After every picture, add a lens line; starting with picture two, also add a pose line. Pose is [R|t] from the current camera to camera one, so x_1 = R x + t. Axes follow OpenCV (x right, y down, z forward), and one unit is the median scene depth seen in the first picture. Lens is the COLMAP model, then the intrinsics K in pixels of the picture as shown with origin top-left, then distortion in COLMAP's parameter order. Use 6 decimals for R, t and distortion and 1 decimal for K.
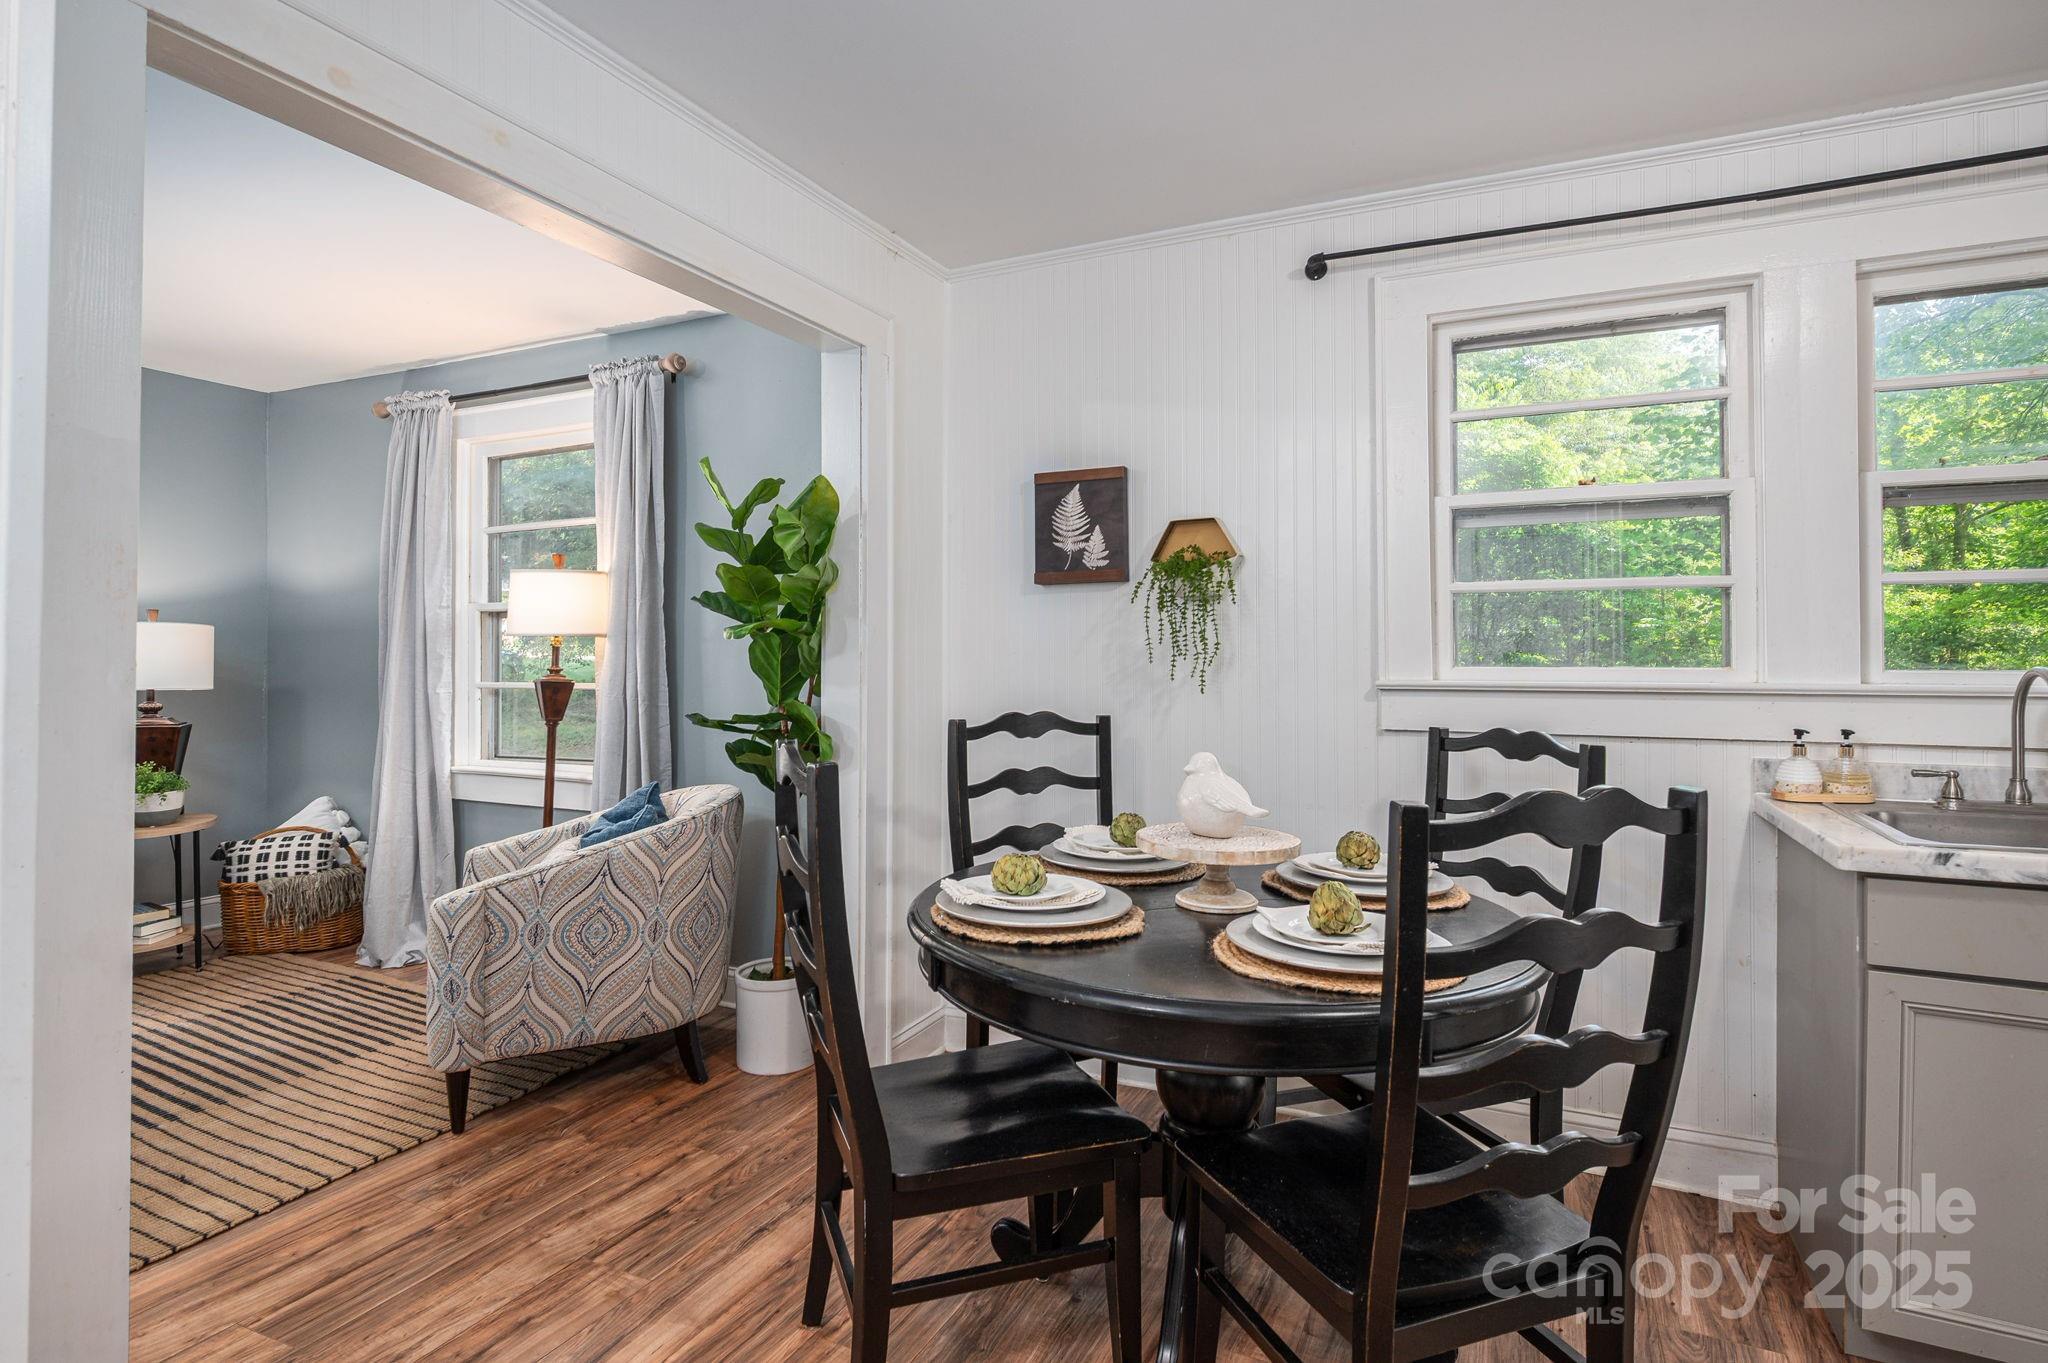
lens RADIAL K [[1030.7, 0, 984.9], [0, 1030.7, 657.8], [0, 0, 1]] dist [-0.002231, -0.000908]
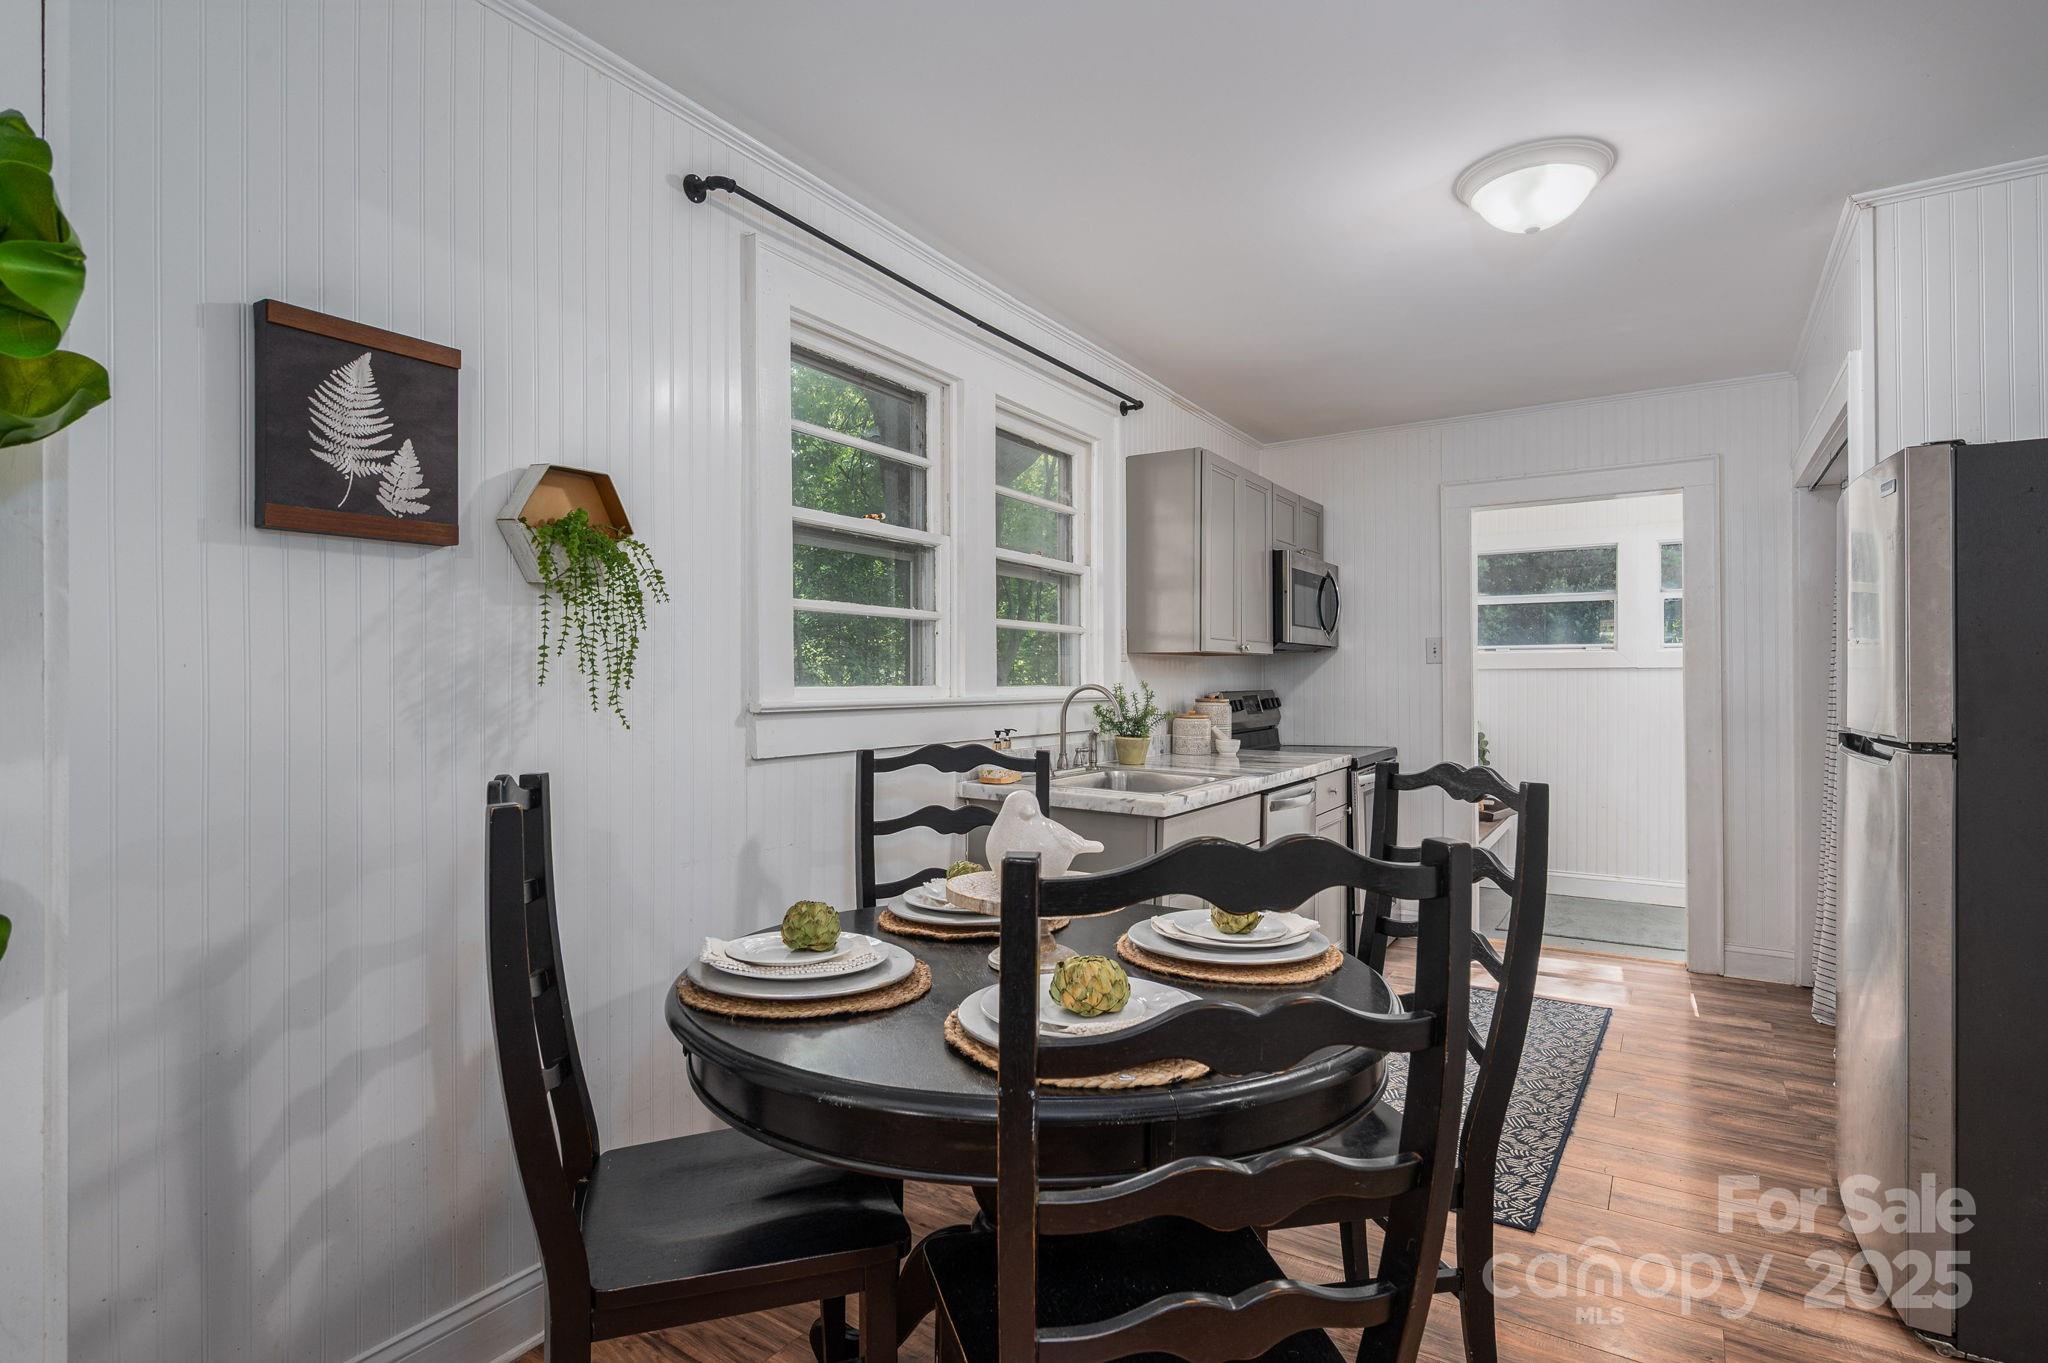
lens RADIAL K [[1027.9, 0, 1022.4], [0, 1027.9, 673.2], [0, 0, 1]] dist [-0.001596, -0.000847]
pose [[0.086964, 0.000055, 0.996211, -0.541913], [-0.010465, 0.999945, 0.000859, -0.005425], [-0.996156, -0.010500, 0.086960, 0.809667]]
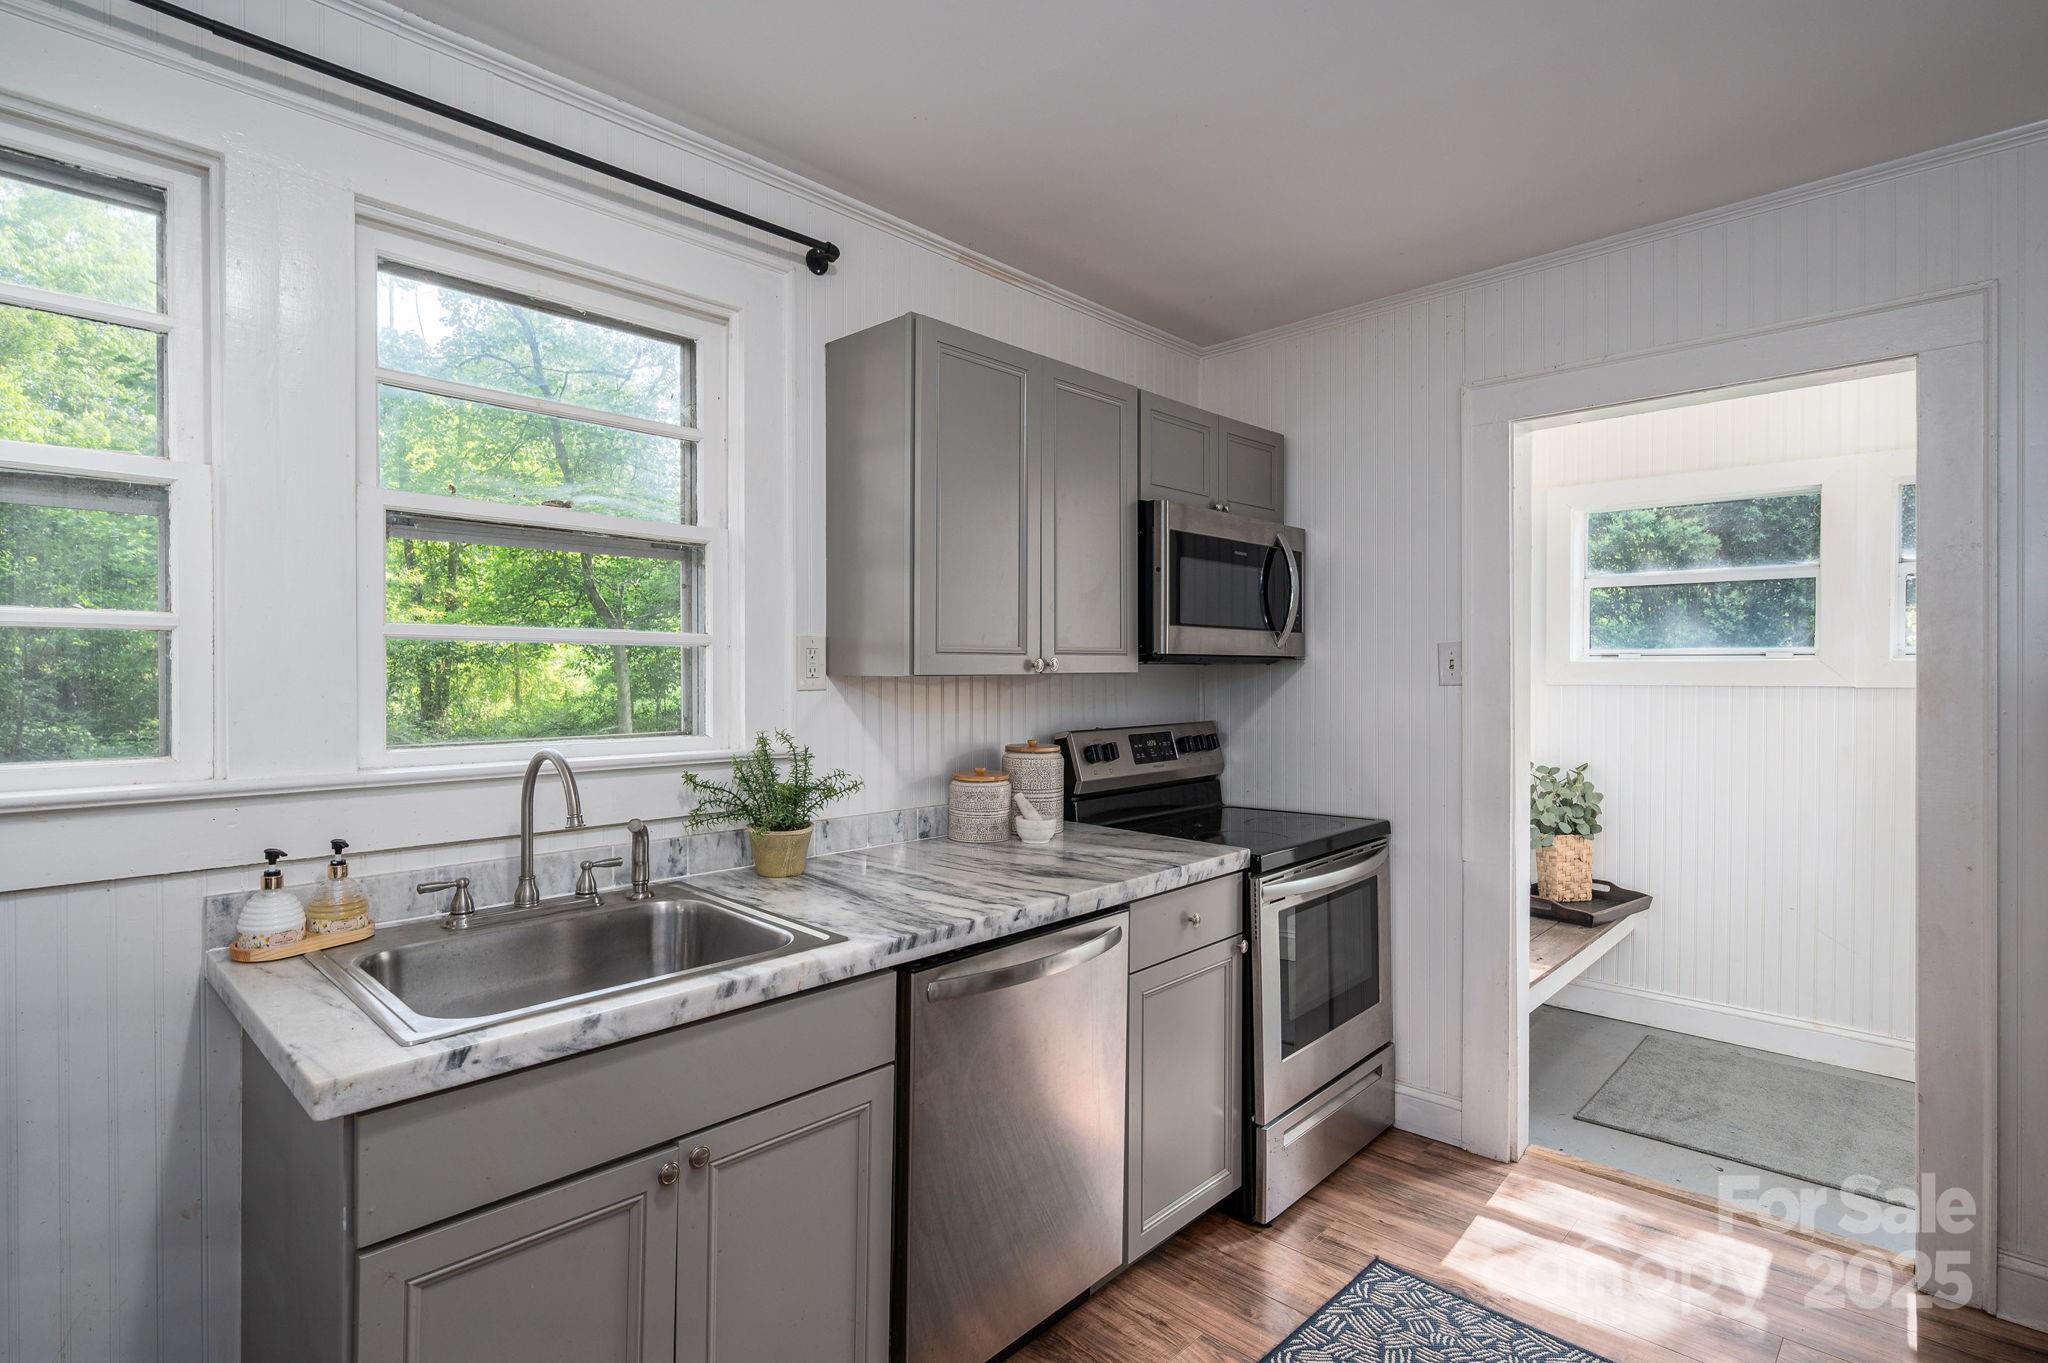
lens RADIAL K [[990.7, 0, 1025.5], [0, 990.7, 668.1], [0, 0, 1]] dist [-0.002954, -0.000768]
pose [[0.279905, -0.004461, 0.960017, 0.288439], [-0.010563, 0.999914, 0.007727, -0.056742], [-0.959970, -0.012304, 0.279834, 0.324028]]
